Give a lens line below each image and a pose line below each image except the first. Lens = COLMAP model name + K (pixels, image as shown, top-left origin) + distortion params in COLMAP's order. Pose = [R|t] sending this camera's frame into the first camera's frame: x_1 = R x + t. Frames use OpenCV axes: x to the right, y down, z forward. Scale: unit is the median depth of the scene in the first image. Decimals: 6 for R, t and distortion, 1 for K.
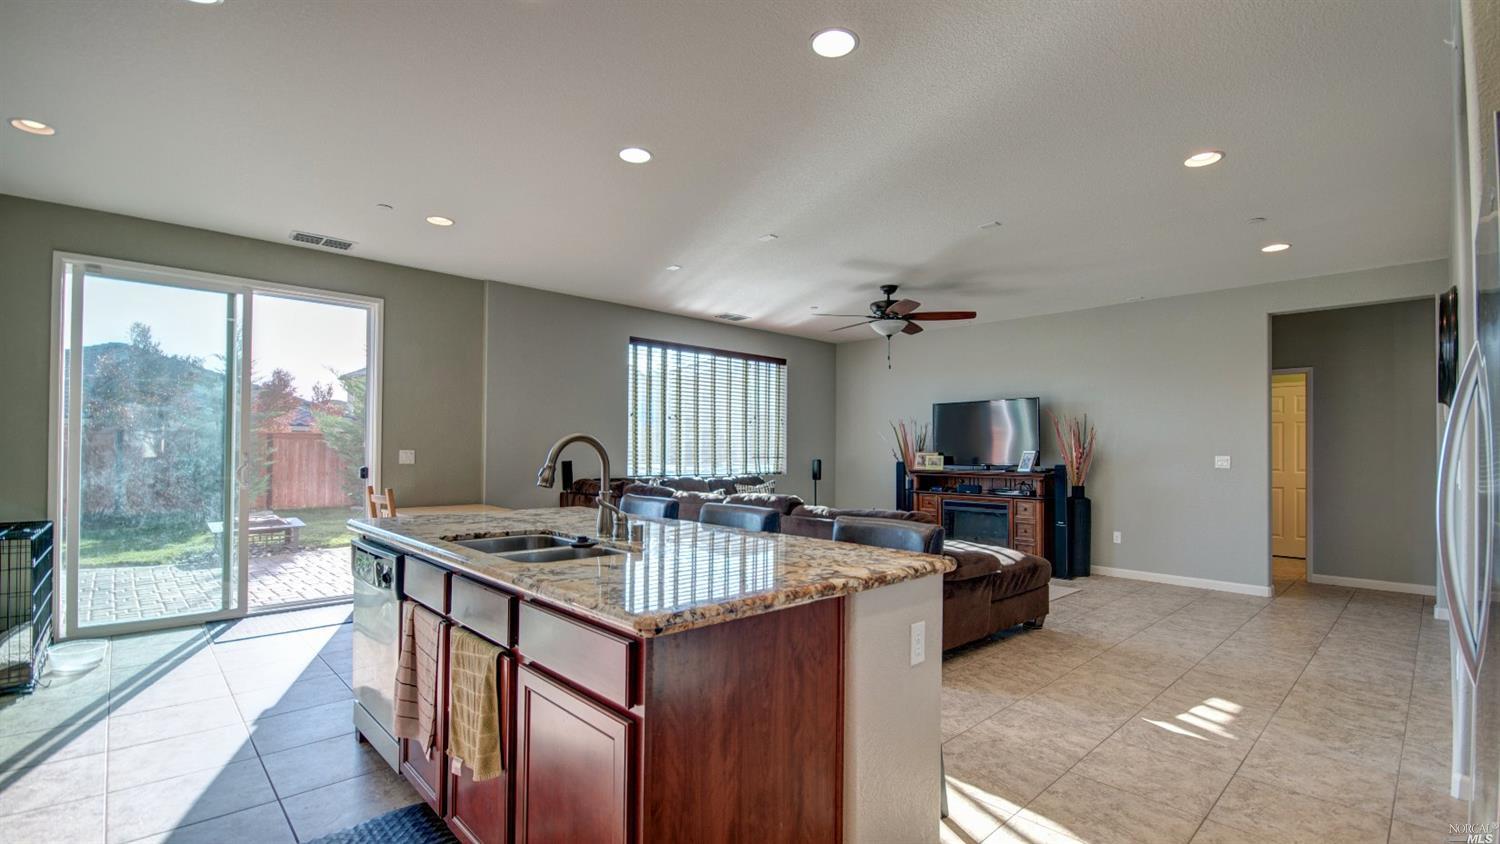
lens RADIAL K [[662.0, 0, 751.8], [0, 662.0, 443.4], [0, 0, 1]] dist [0.017508, -0.015613]
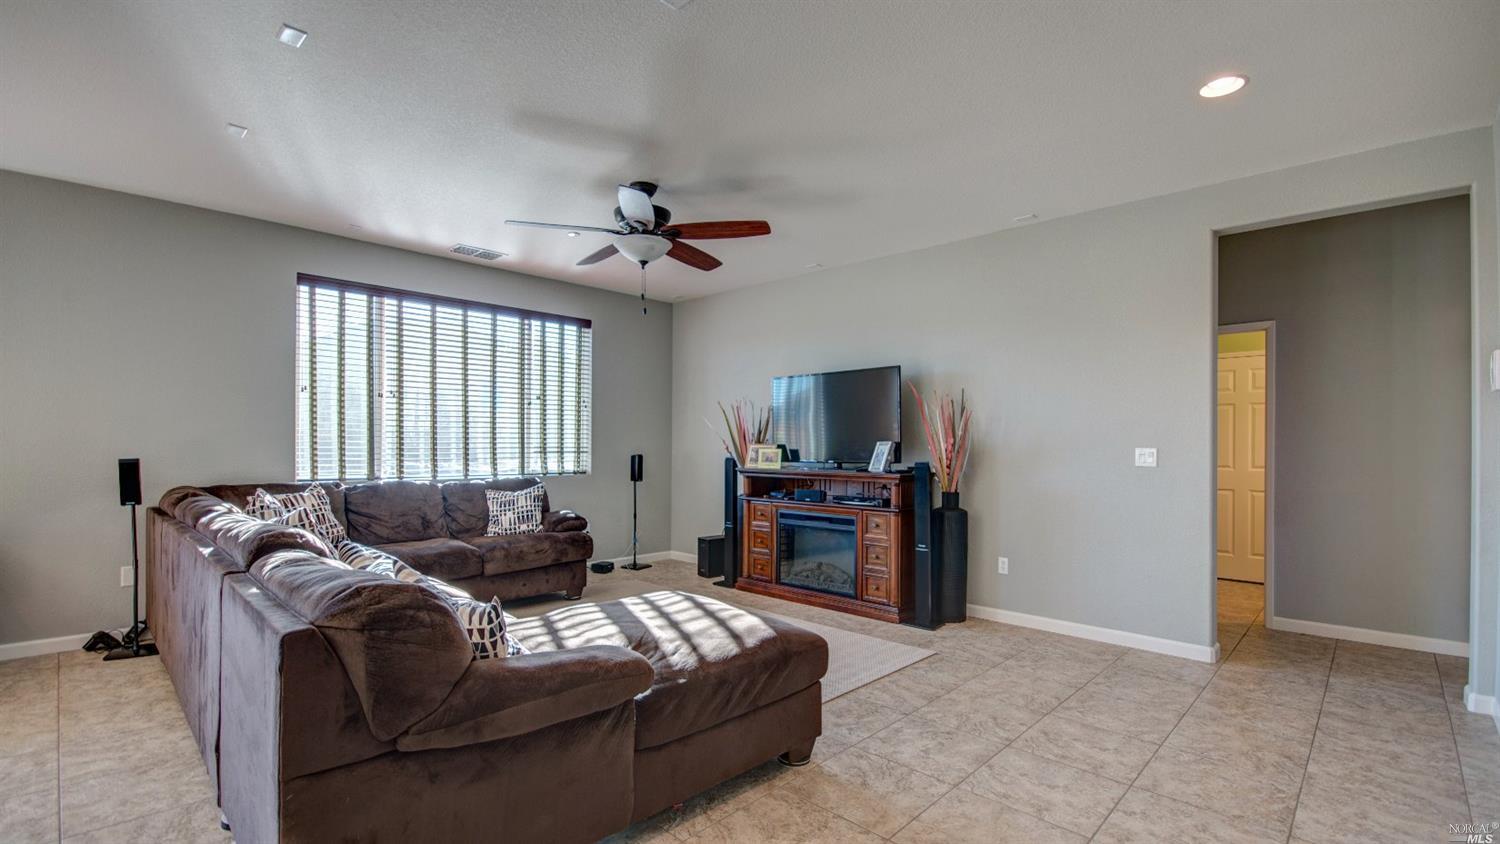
lens RADIAL K [[662.0, 0, 751.8], [0, 662.0, 443.4], [0, 0, 1]] dist [0.017508, -0.015613]
pose [[0.998951, -0.002438, 0.045732, 0.249658], [0.002022, 0.999956, 0.009146, 0.006349], [-0.045752, -0.009044, 0.998912, 0.311185]]
